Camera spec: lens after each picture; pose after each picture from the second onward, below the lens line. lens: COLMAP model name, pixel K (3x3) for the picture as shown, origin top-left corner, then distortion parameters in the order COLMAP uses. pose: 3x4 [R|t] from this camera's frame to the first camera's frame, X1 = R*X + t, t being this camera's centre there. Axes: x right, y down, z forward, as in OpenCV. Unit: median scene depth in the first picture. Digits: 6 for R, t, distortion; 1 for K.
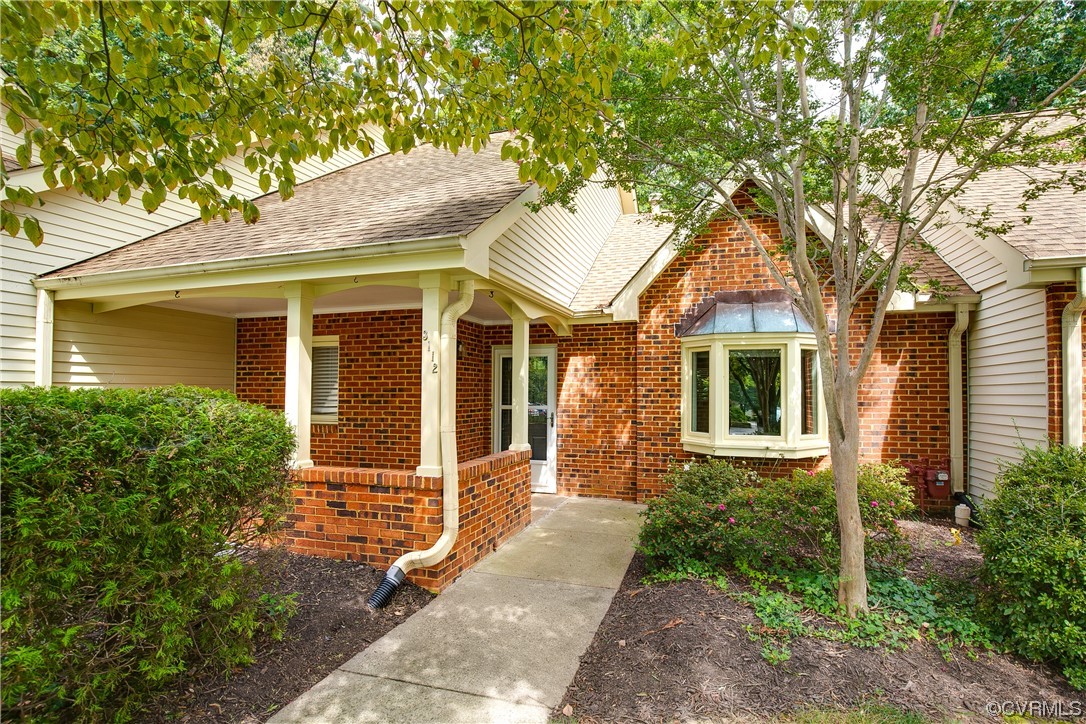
lens RADIAL K [[520.1, 0, 550.2], [0, 520.1, 372.4], [0, 0, 1]] dist [-0.024862, 0.001308]
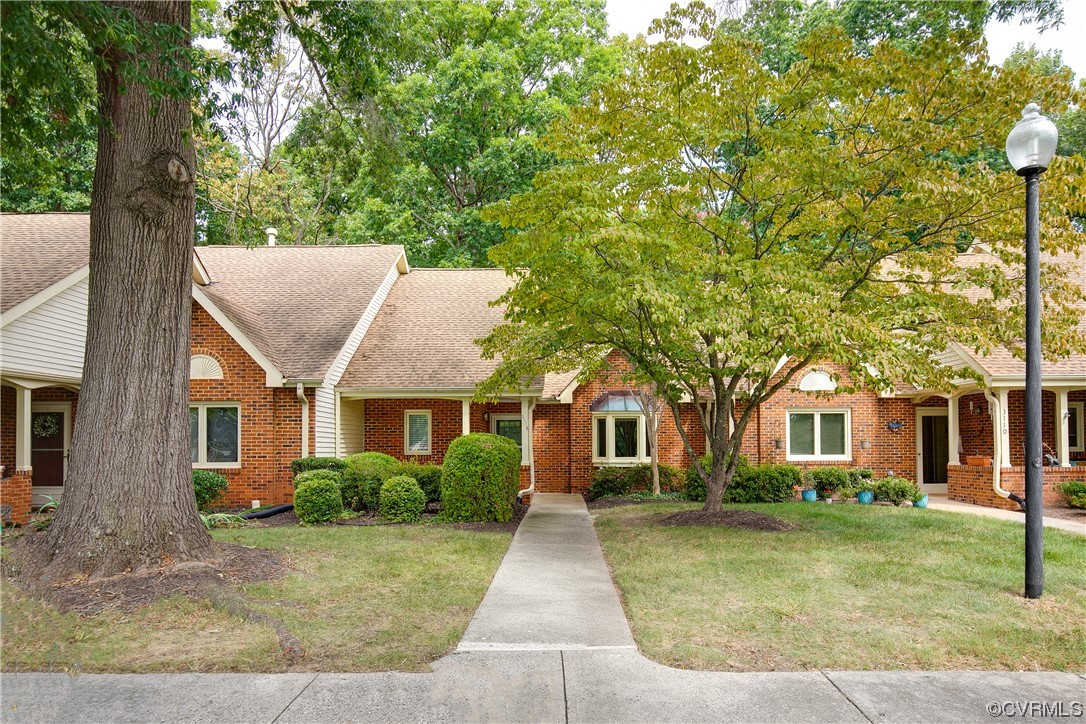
lens RADIAL K [[711.0, 0, 544.8], [0, 711.0, 353.1], [0, 0, 1]] dist [-0.000323, 0.003807]
pose [[0.960012, 0.030236, 0.278322, -0.724780], [-0.002422, 0.995011, -0.099740, -0.016282], [-0.279949, 0.095077, 0.955295, -1.678773]]
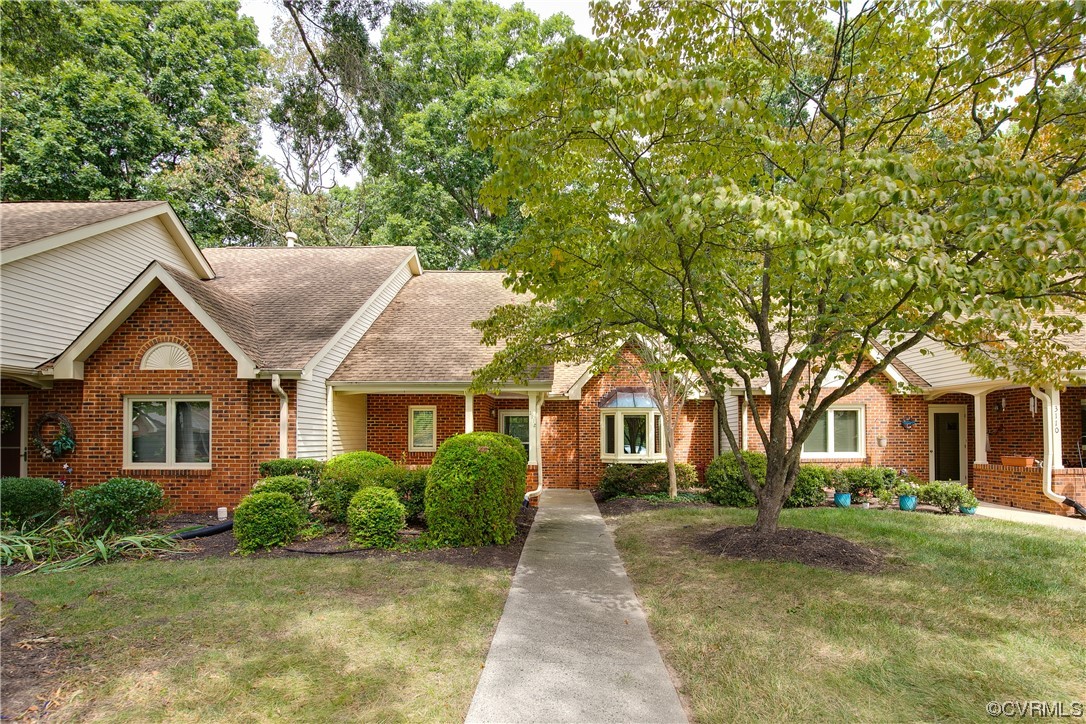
lens RADIAL K [[530.2, 0, 536.5], [0, 530.2, 410.2], [0, 0, 1]] dist [-0.028392, -0.000328]
pose [[0.966522, 0.009212, 0.256419, -0.531240], [-0.004931, 0.999838, -0.017334, -0.021549], [-0.256537, 0.015490, 0.966410, -0.967147]]
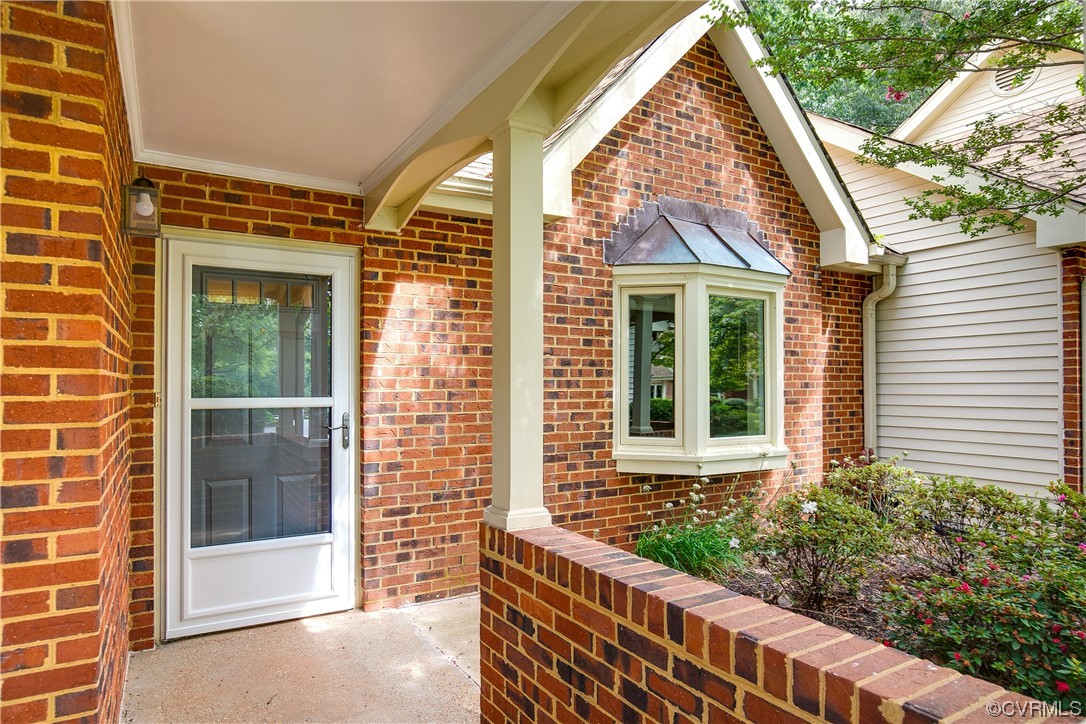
lens RADIAL K [[644.3, 0, 550.5], [0, 644.3, 372.0], [0, 0, 1]] dist [-0.005844, -0.002876]
pose [[0.657146, 0.011116, 0.753681, -0.300589], [-0.025965, 0.999632, 0.007895, 0.040104], [-0.753316, -0.024757, 0.657193, 0.600516]]
